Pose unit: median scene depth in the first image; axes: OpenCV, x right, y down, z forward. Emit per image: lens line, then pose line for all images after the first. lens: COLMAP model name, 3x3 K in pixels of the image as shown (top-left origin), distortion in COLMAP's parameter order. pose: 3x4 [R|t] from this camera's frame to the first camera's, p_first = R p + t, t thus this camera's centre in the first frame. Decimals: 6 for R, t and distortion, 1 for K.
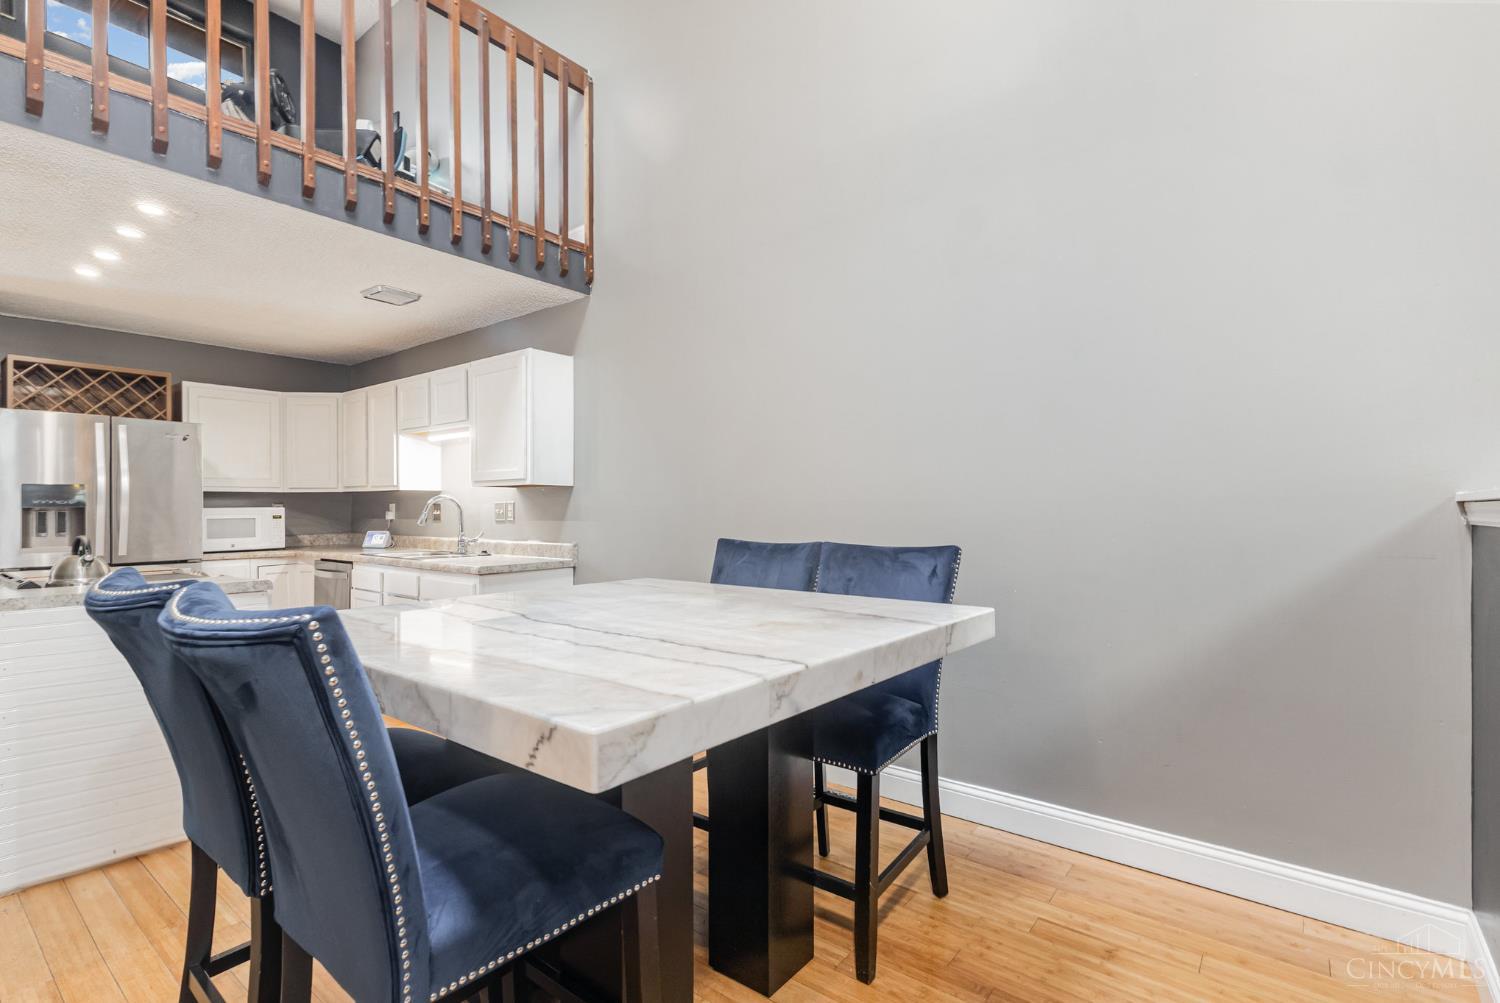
lens RADIAL K [[705.9, 0, 750.0], [0, 705.9, 501.5], [0, 0, 1]] dist [0.018151, 0.000038]
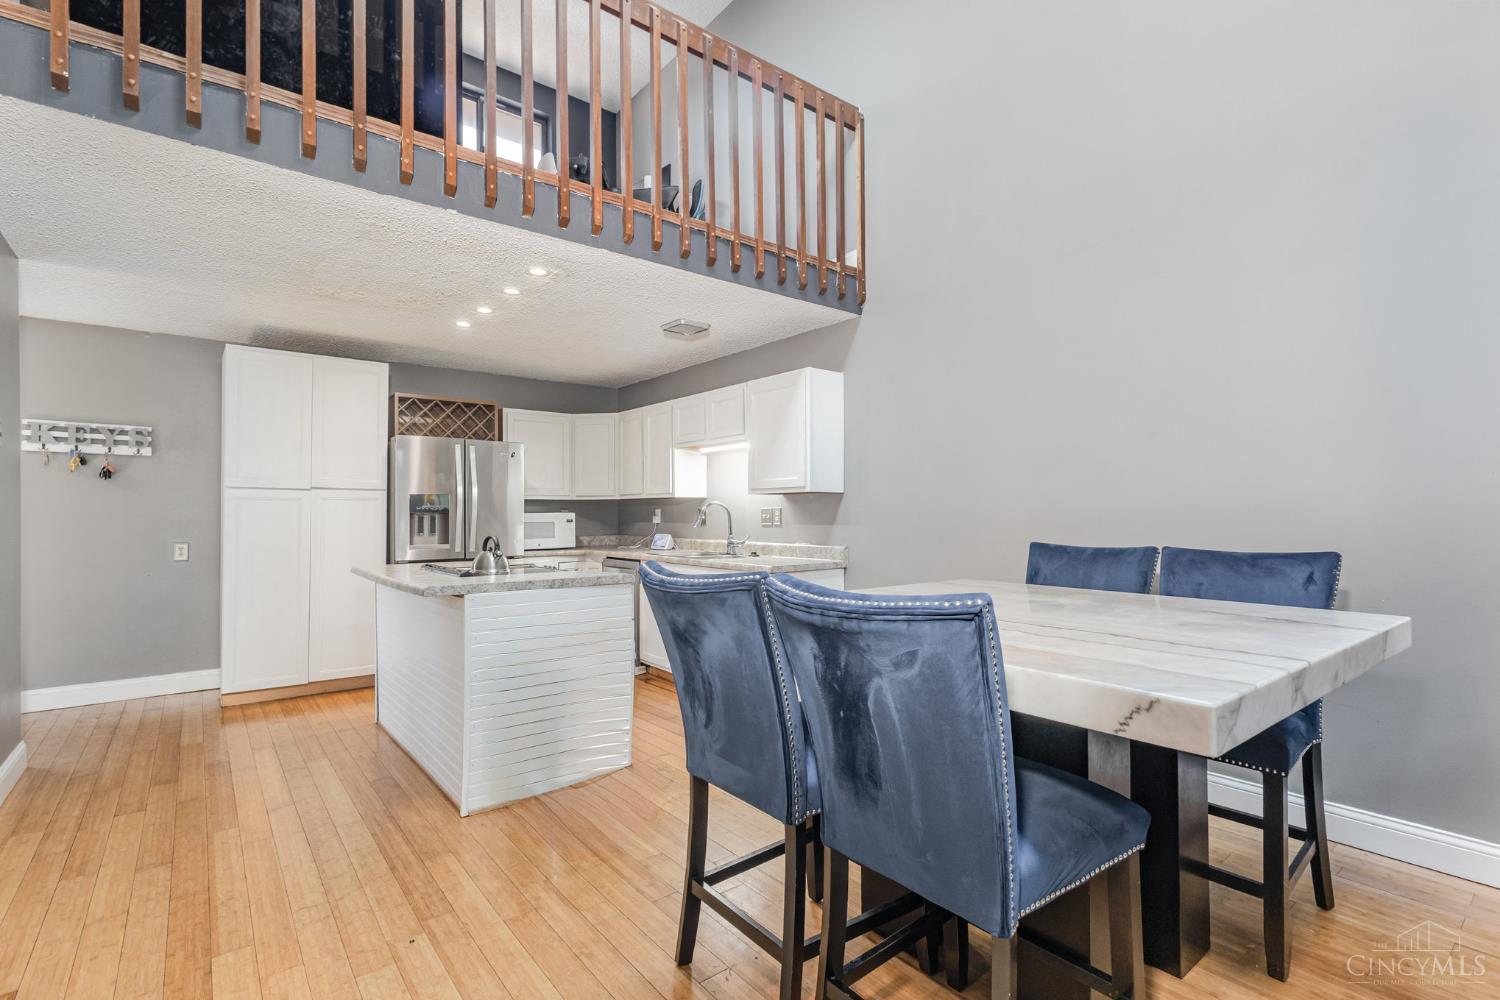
lens RADIAL K [[698.0, 0, 750.0], [0, 698.0, 500.0], [0, 0, 1]] dist [0.009829, 0.000705]
pose [[0.976205, -0.004996, -0.216792, -0.172860], [0.003227, 0.999959, -0.008515, -0.002344], [0.216826, 0.007613, 0.976181, -0.075284]]
